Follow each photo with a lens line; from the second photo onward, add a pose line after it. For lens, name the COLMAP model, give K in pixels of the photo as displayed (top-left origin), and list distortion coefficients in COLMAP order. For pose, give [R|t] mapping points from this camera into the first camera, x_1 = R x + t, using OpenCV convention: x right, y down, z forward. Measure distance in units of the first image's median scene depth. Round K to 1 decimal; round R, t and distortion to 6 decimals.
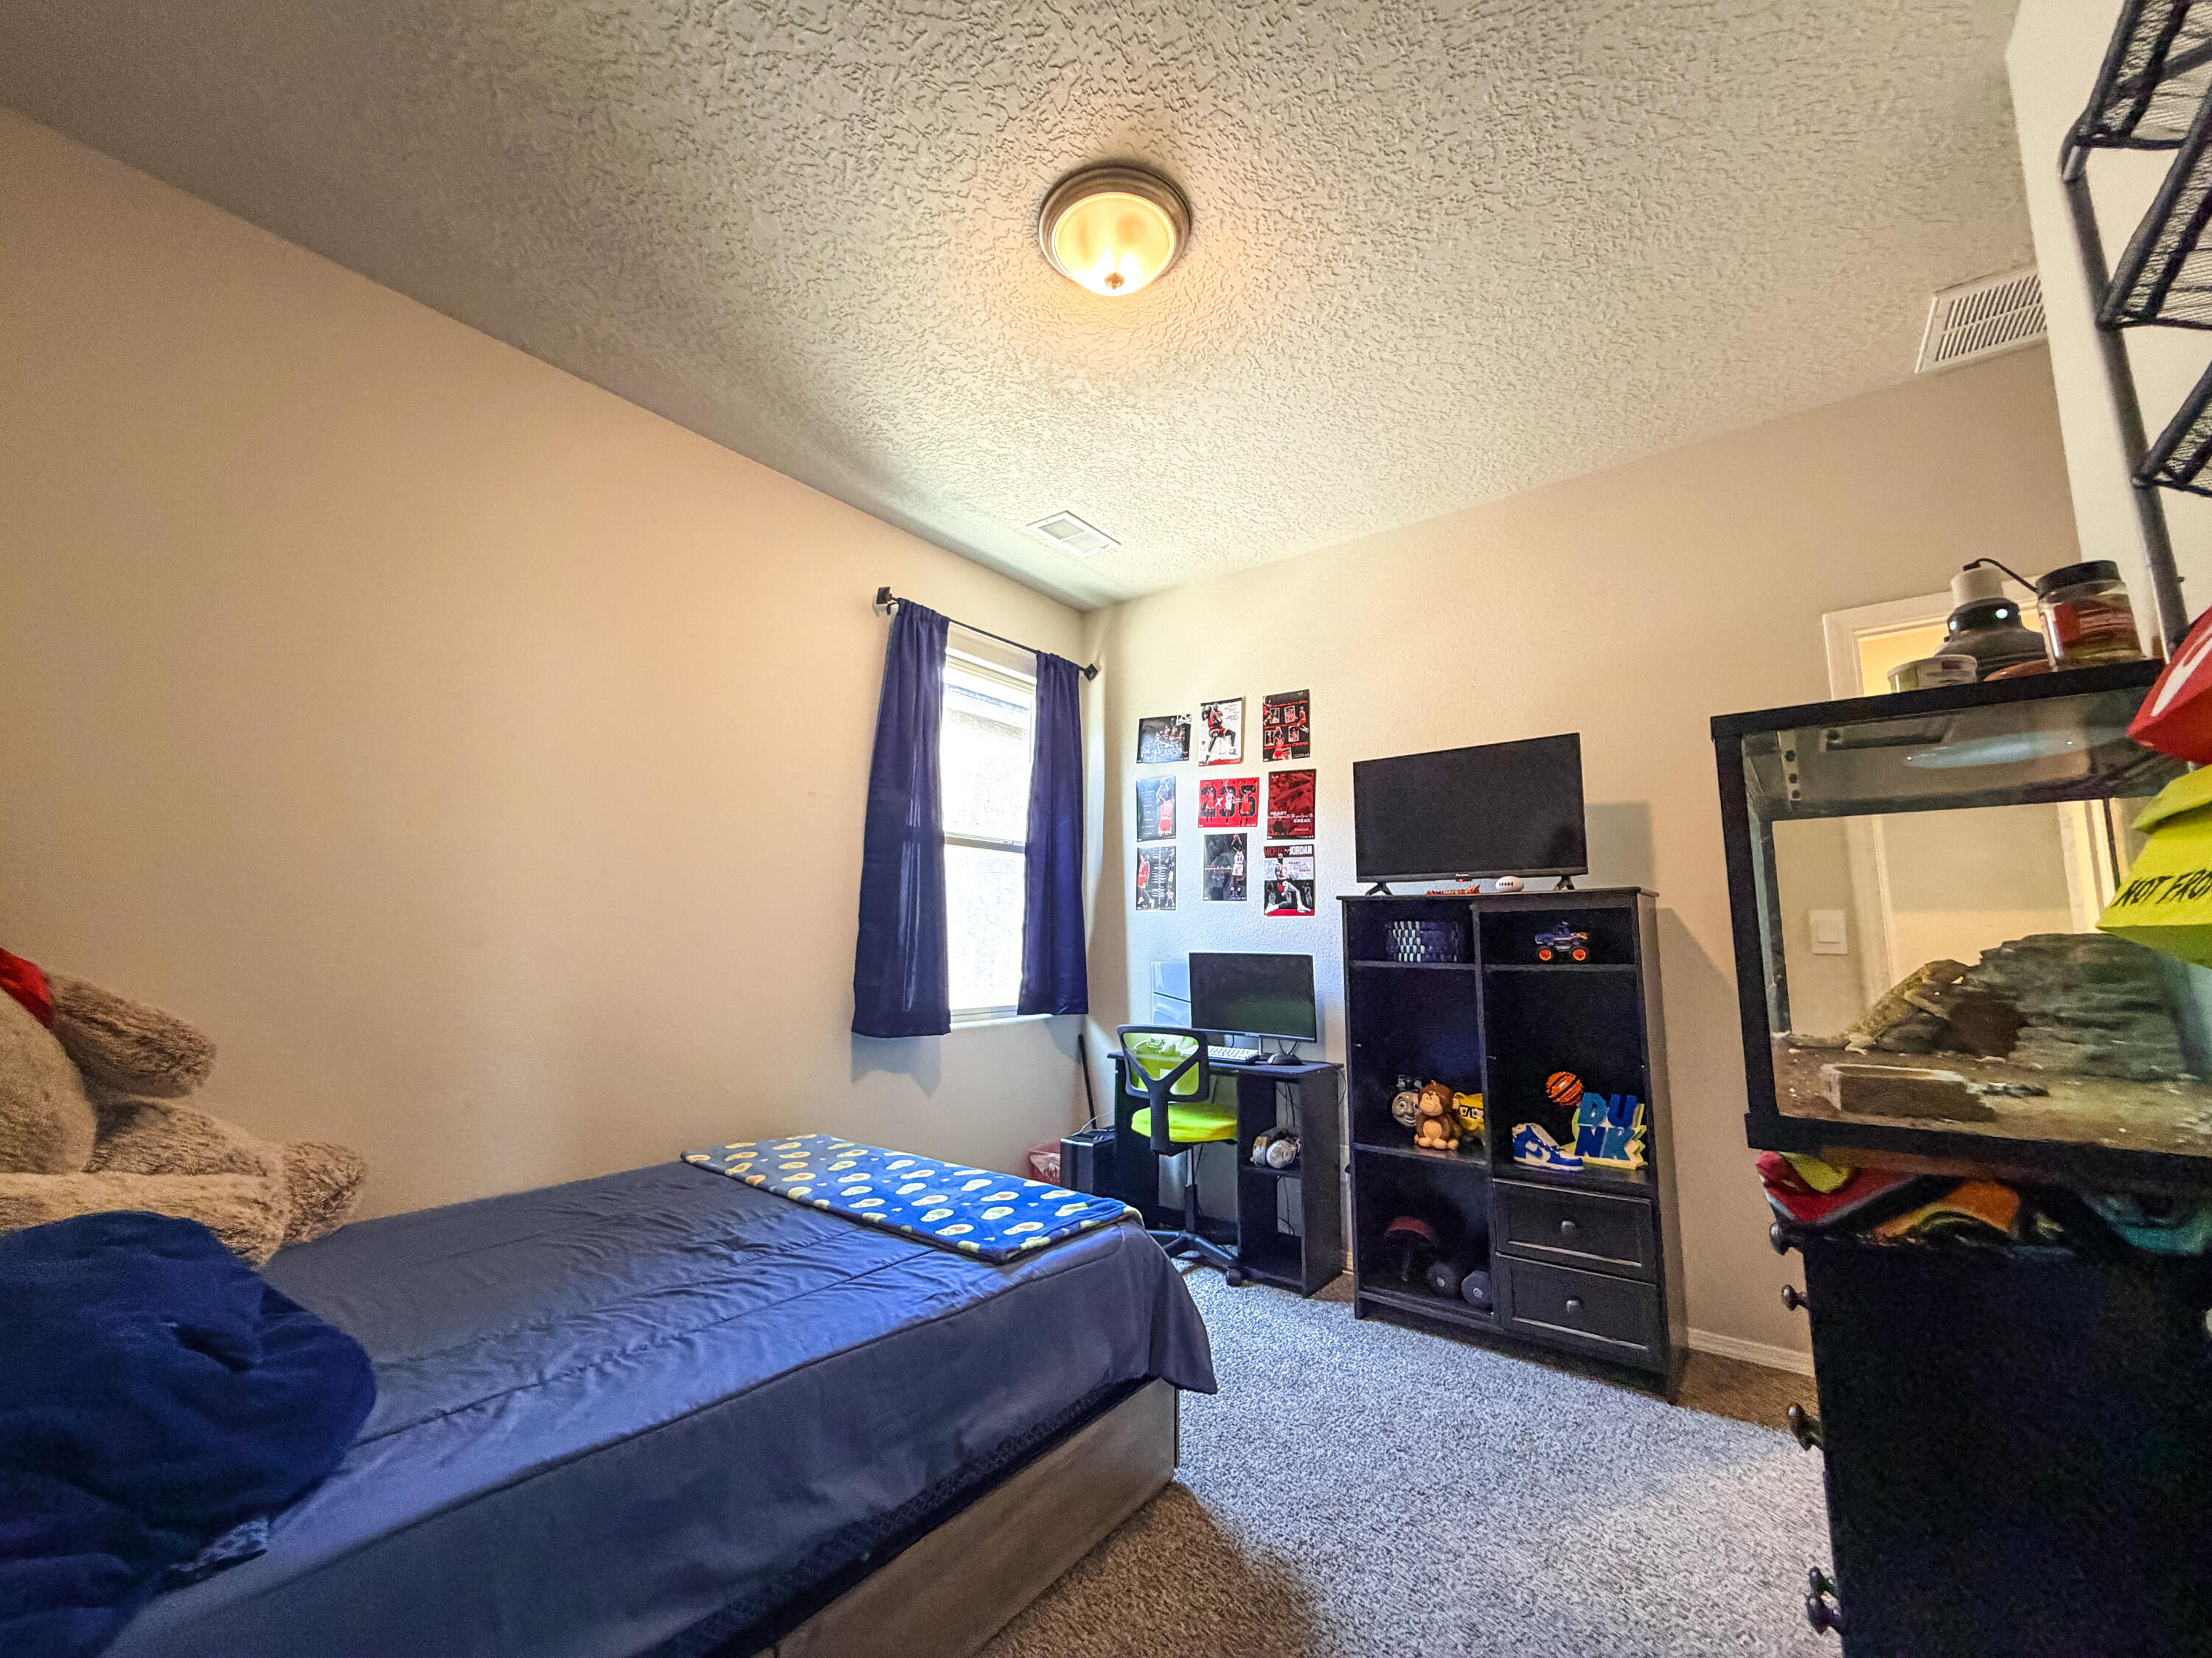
lens RADIAL K [[890.2, 0, 1085.4], [0, 890.2, 825.1], [0, 0, 1]] dist [-0.000353, -0.000593]
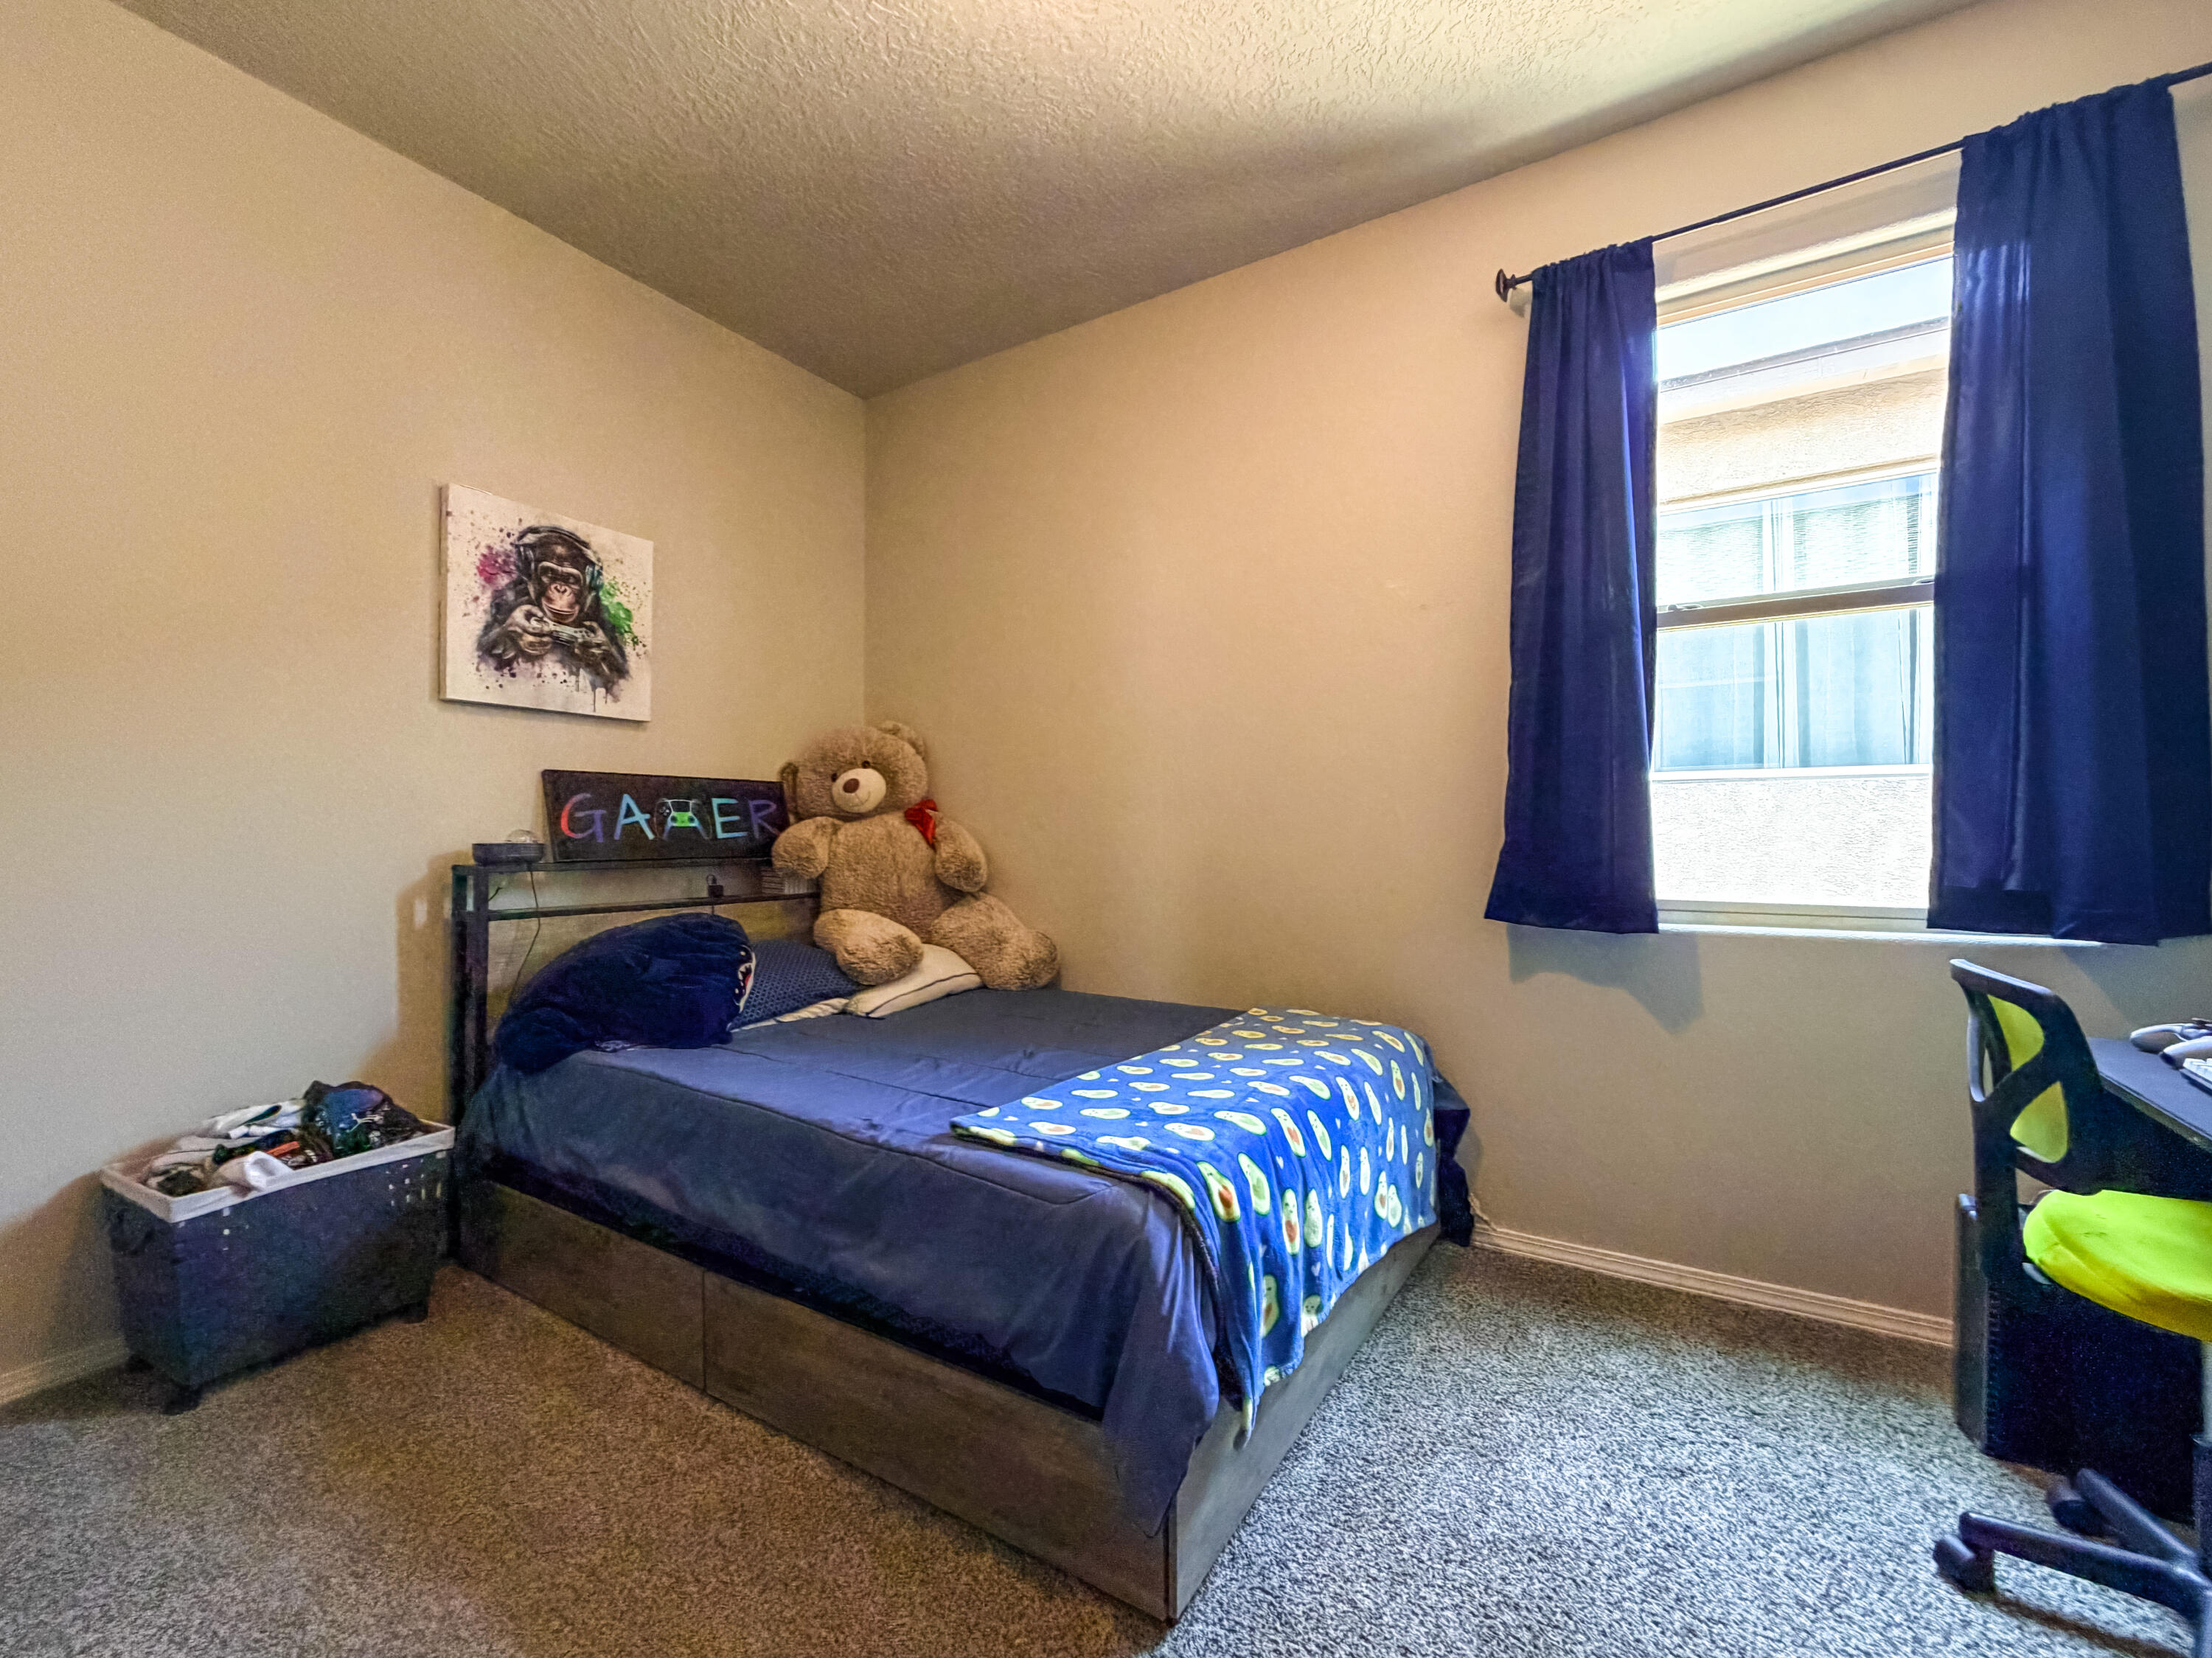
lens RADIAL K [[890.2, 0, 1092.4], [0, 890.2, 843.9], [0, 0, 1]] dist [-0.000353, -0.000593]
pose [[0.114883, 0.010872, -0.993319, 0.671494], [0.131444, 0.990981, 0.026049, 0.169357], [0.984644, -0.133559, 0.112418, 0.905217]]
